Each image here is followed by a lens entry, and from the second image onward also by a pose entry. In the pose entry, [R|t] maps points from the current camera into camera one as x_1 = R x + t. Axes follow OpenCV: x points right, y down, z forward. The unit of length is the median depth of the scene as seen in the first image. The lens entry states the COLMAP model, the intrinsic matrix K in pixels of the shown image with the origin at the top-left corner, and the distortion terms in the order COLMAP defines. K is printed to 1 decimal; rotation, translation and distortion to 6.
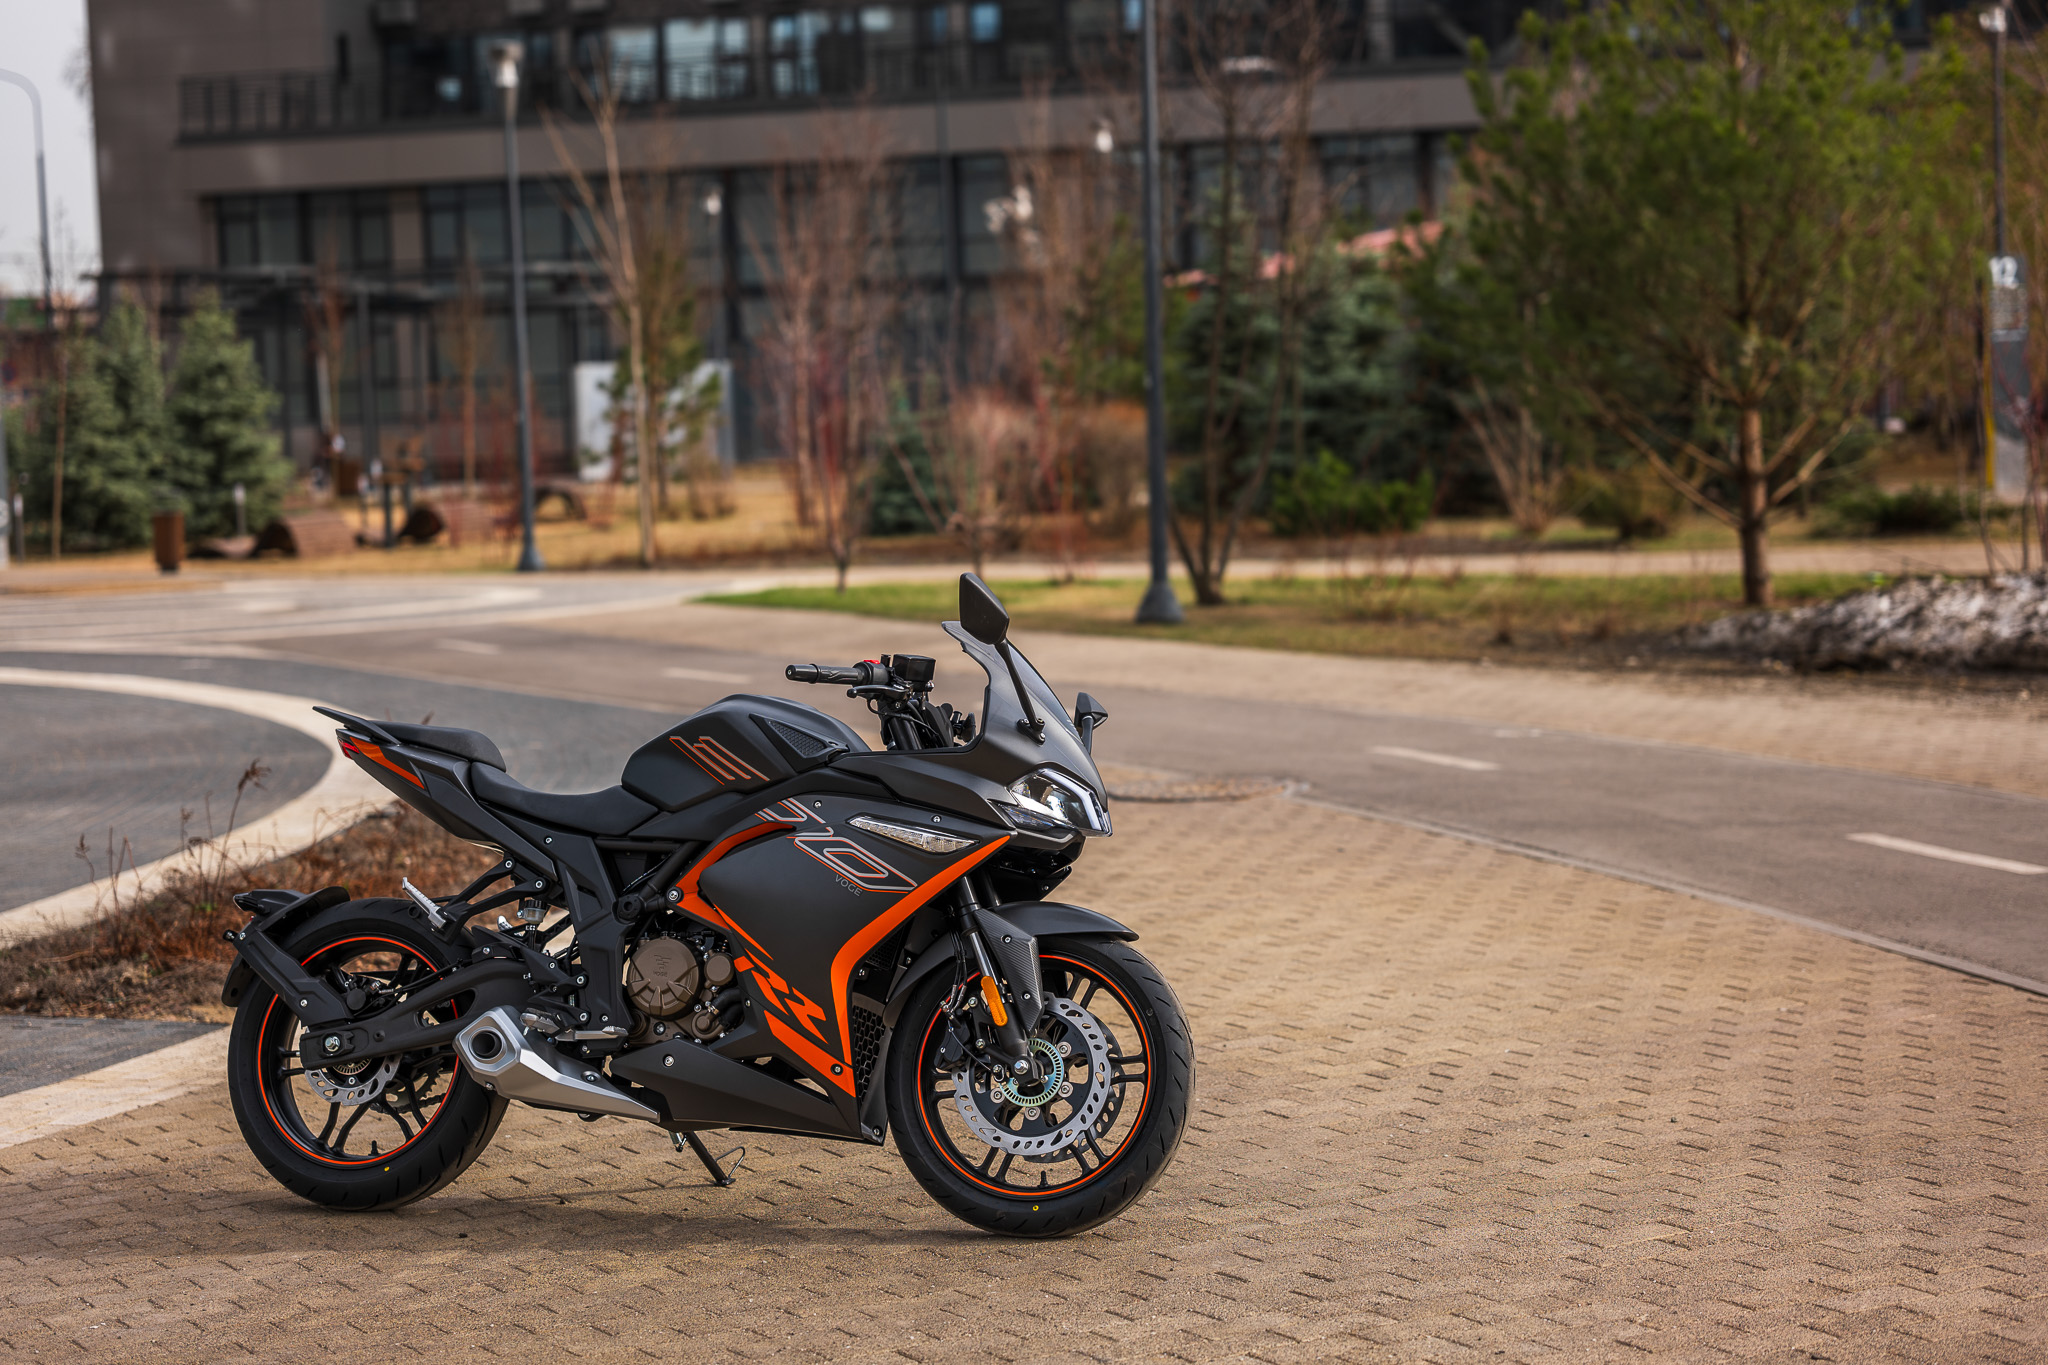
lens RADIAL K [[3861.0, 0, 1024.0], [0, 3861.0, 682.5], [0, 0, 1]] dist [-0.010743, 0.340288]
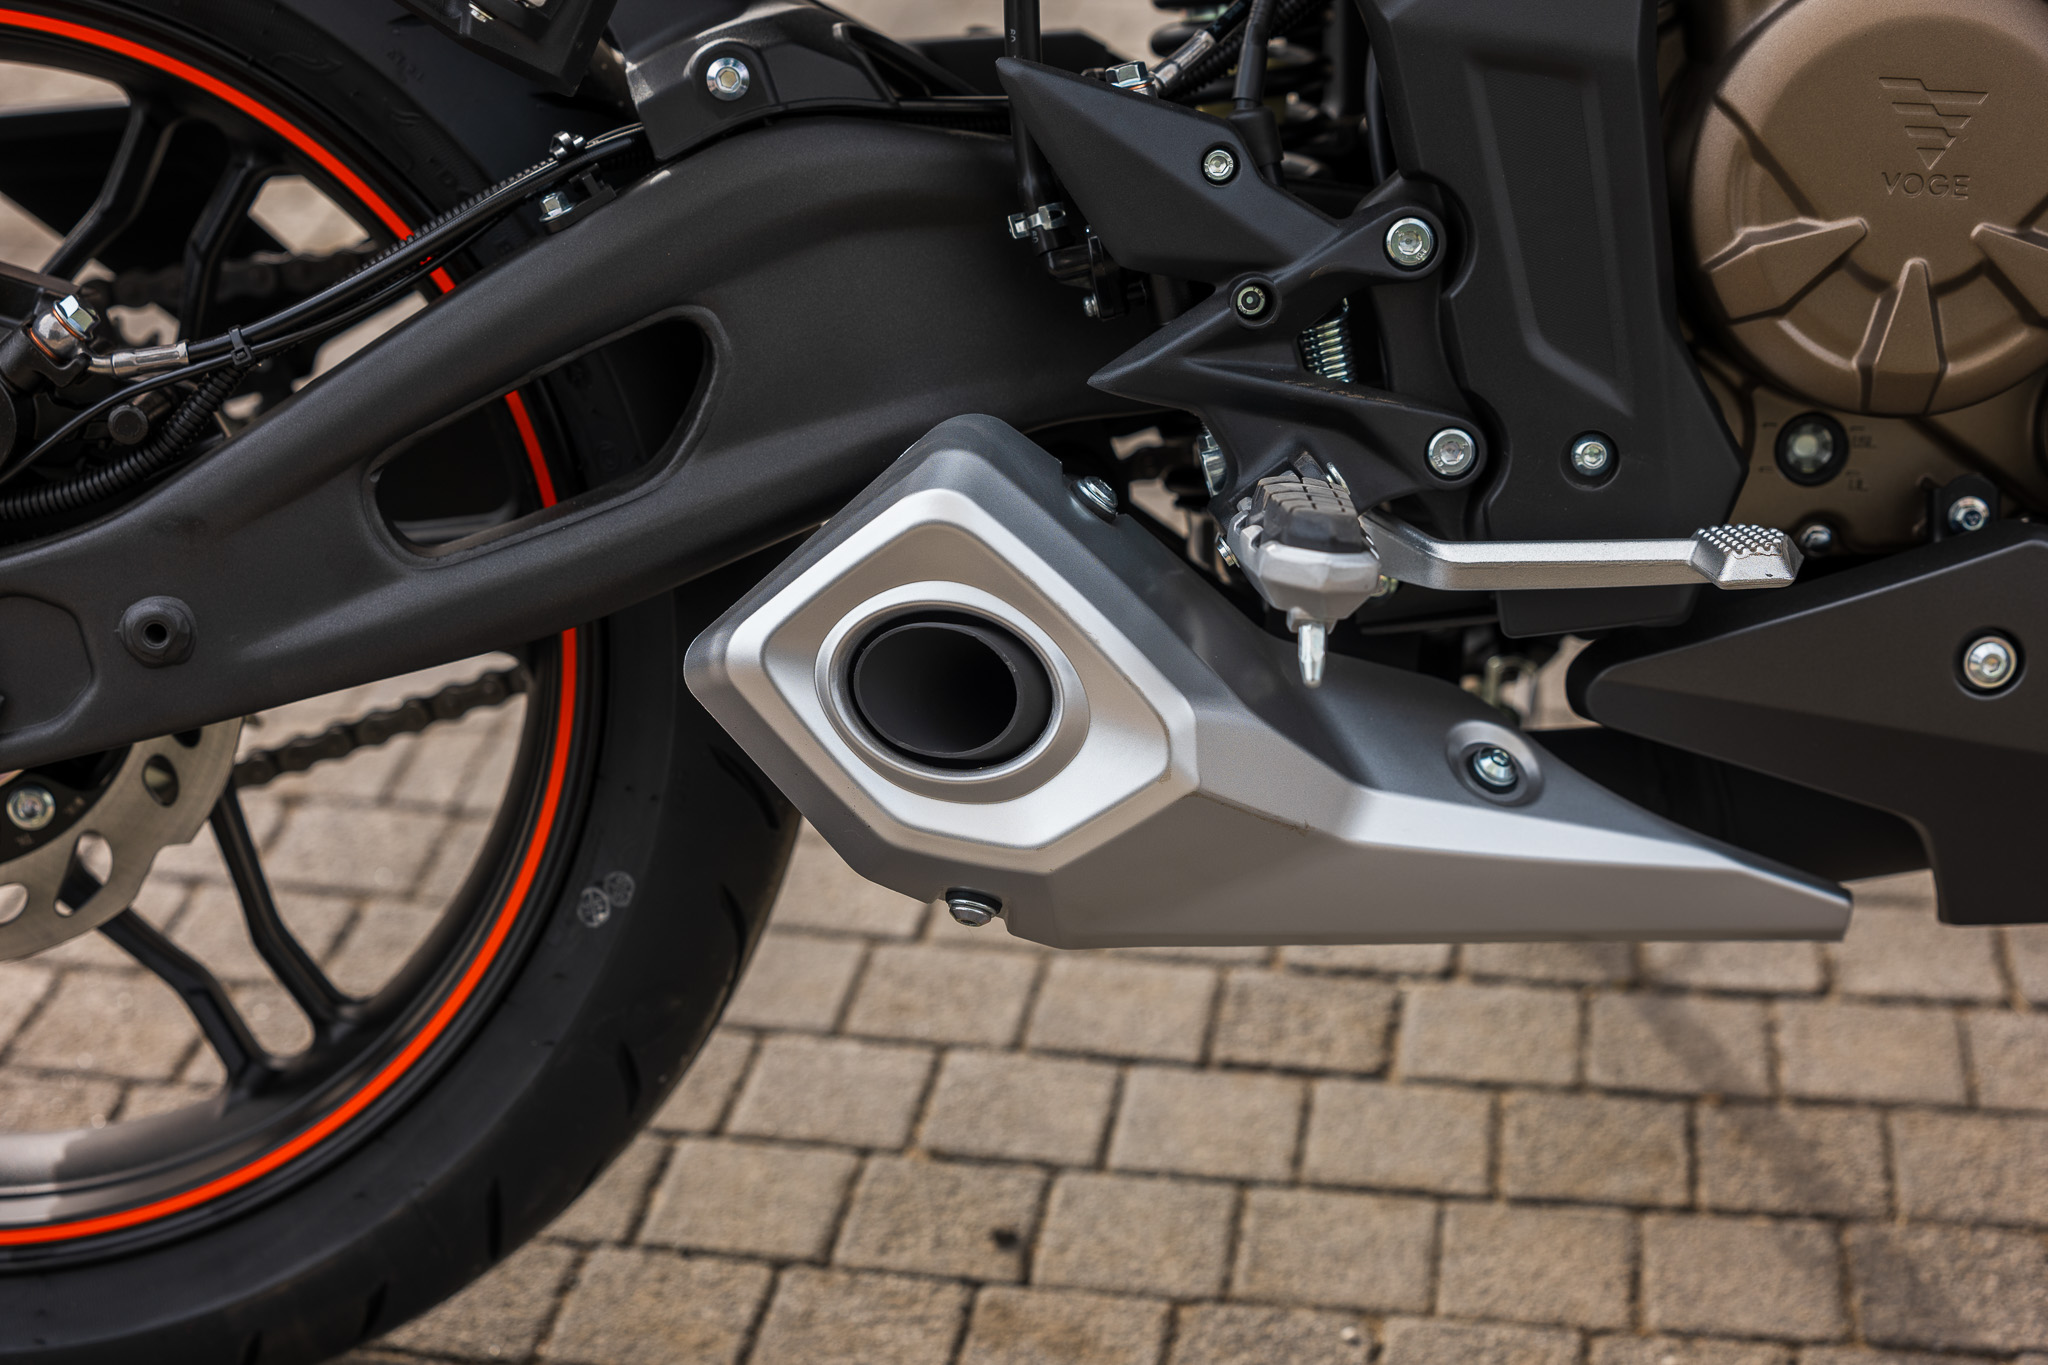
lens RADIAL K [[3948.4, 0, 1024.0], [0, 3948.4, 682.5], [0, 0, 1]] dist [0.011248, 0.389773]
pose [[0.928326, -0.162356, 0.334443, -0.193798], [0.012623, 0.912848, 0.408104, 0.022743], [-0.371554, -0.374632, 0.849470, 0.850681]]
